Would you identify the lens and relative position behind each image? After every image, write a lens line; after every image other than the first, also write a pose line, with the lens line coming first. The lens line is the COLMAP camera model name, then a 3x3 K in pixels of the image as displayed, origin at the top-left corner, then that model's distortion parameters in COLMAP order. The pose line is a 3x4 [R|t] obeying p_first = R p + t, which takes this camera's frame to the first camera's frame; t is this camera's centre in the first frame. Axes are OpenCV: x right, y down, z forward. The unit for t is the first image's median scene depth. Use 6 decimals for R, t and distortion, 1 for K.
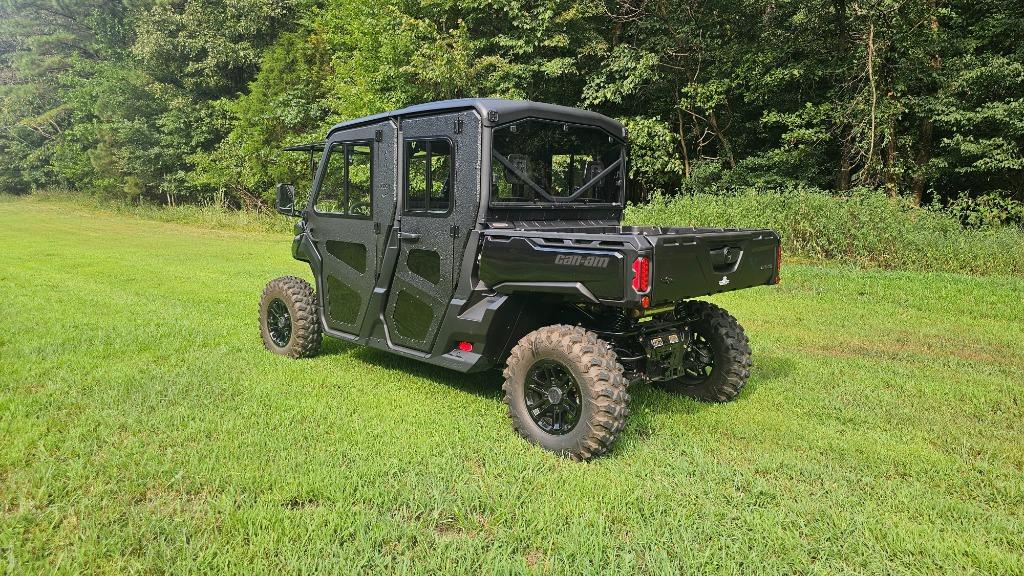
lens RADIAL K [[687.6, 0, 494.4], [0, 687.6, 284.3], [0, 0, 1]] dist [0.063742, -0.060306]
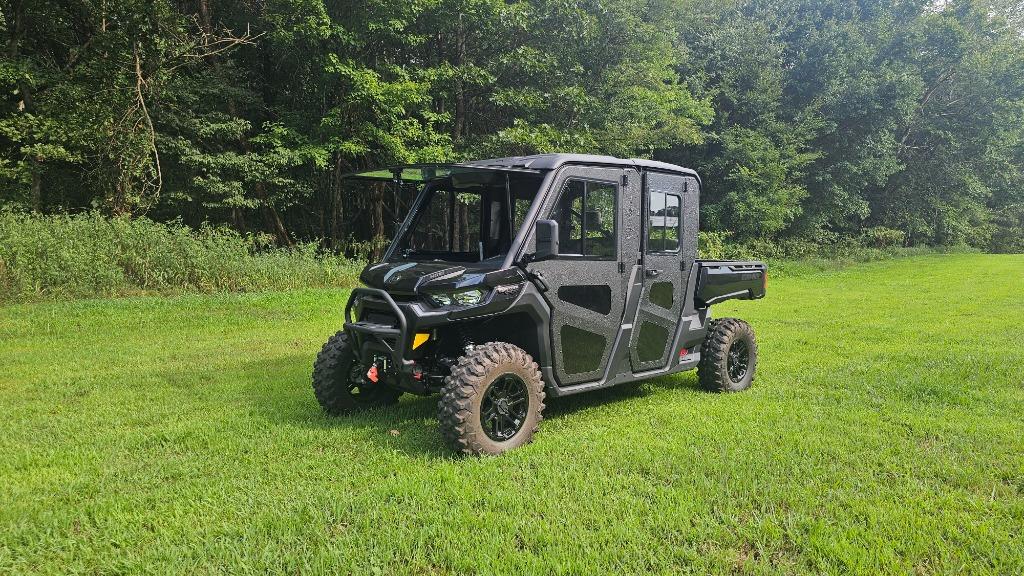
lens RADIAL K [[687.6, 0, 517.8], [0, 687.6, 291.7], [0, 0, 1]] dist [0.063742, -0.060306]
pose [[0.000254, -0.080341, 0.996767, -0.499245], [0.097921, 0.991979, 0.079930, -0.059367], [-0.995194, 0.097584, 0.008119, 0.474373]]
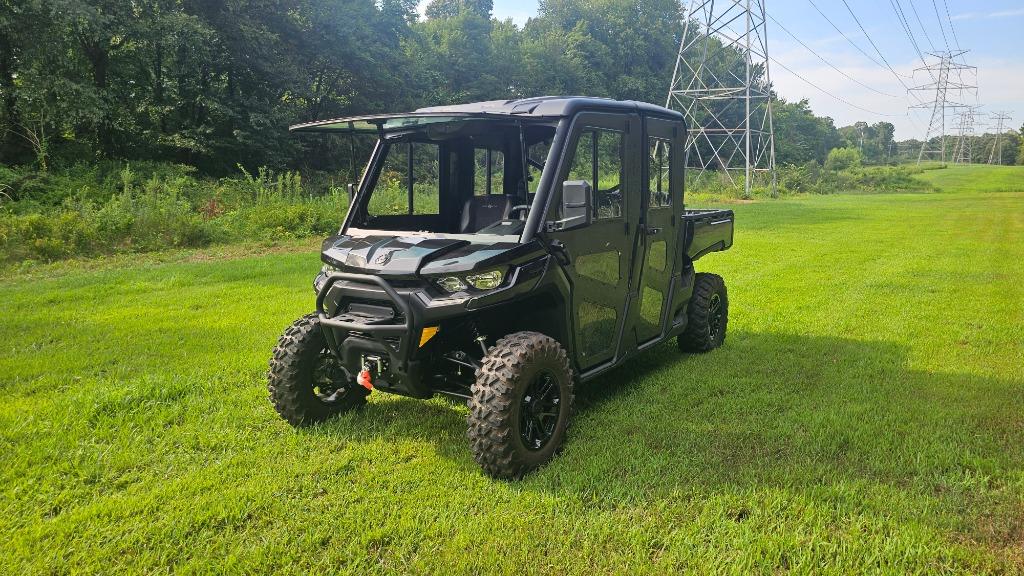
lens RADIAL K [[687.6, 0, 513.1], [0, 687.6, 282.7], [0, 0, 1]] dist [0.063742, -0.060306]
pose [[-0.208703, -0.150075, 0.966396, -0.426043], [0.120145, 0.976736, 0.177628, -0.079743], [-0.970571, 0.153179, -0.185817, 0.547513]]
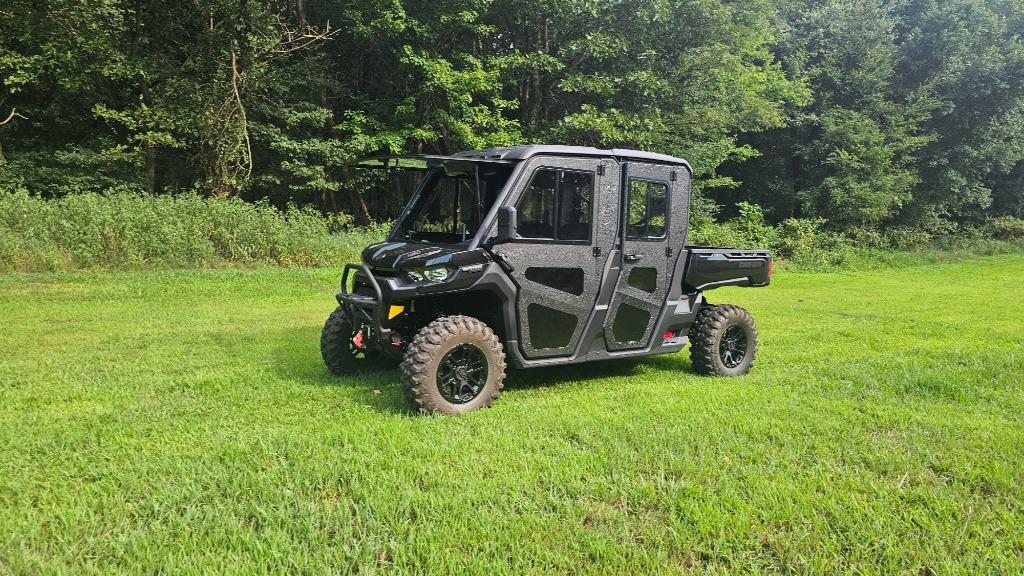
lens RADIAL K [[687.6, 0, 509.9], [0, 687.6, 283.9], [0, 0, 1]] dist [0.063742, -0.060306]
pose [[0.162313, -0.090932, 0.982541, -0.530141], [0.079311, 0.993725, 0.078865, -0.053129], [-0.983547, 0.065125, 0.168506, 0.393035]]
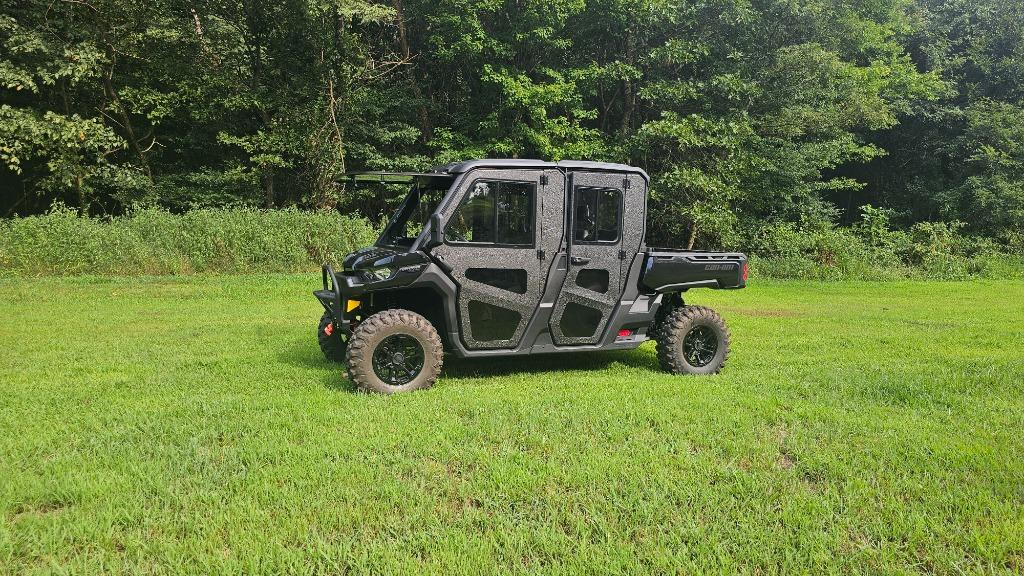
lens RADIAL K [[687.6, 0, 515.2], [0, 687.6, 292.1], [0, 0, 1]] dist [0.063742, -0.060306]
pose [[0.361518, -0.088267, 0.928177, -0.544770], [0.085595, 0.994447, 0.061231, -0.038807], [-0.928428, 0.057311, 0.367066, 0.246610]]
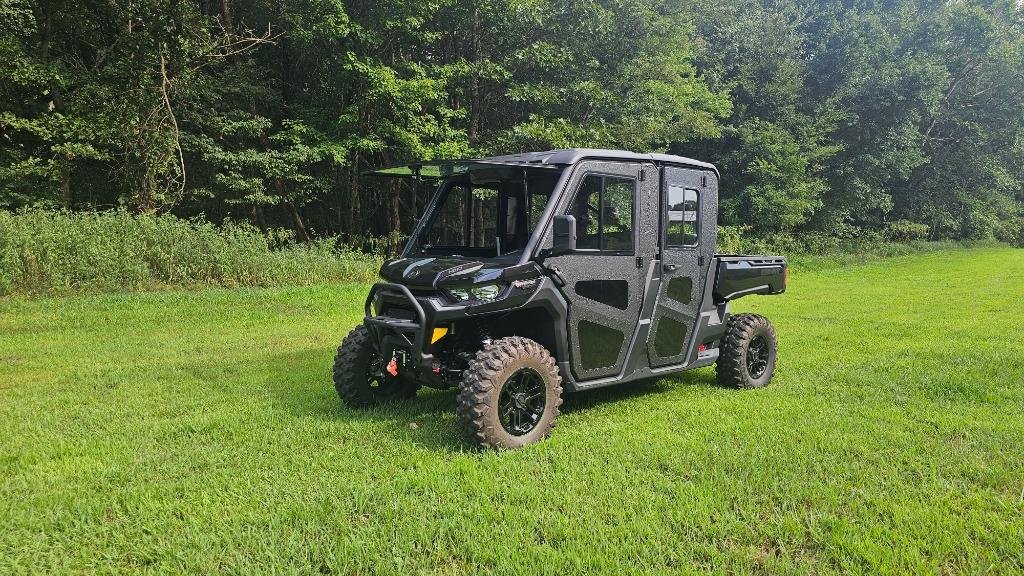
lens RADIAL K [[687.6, 0, 504.8], [0, 687.6, 284.9], [0, 0, 1]] dist [0.063742, -0.060306]
pose [[0.040071, -0.077889, 0.996156, -0.501411], [0.100245, 0.992241, 0.073550, -0.059754], [-0.994156, 0.096913, 0.047568, 0.476040]]
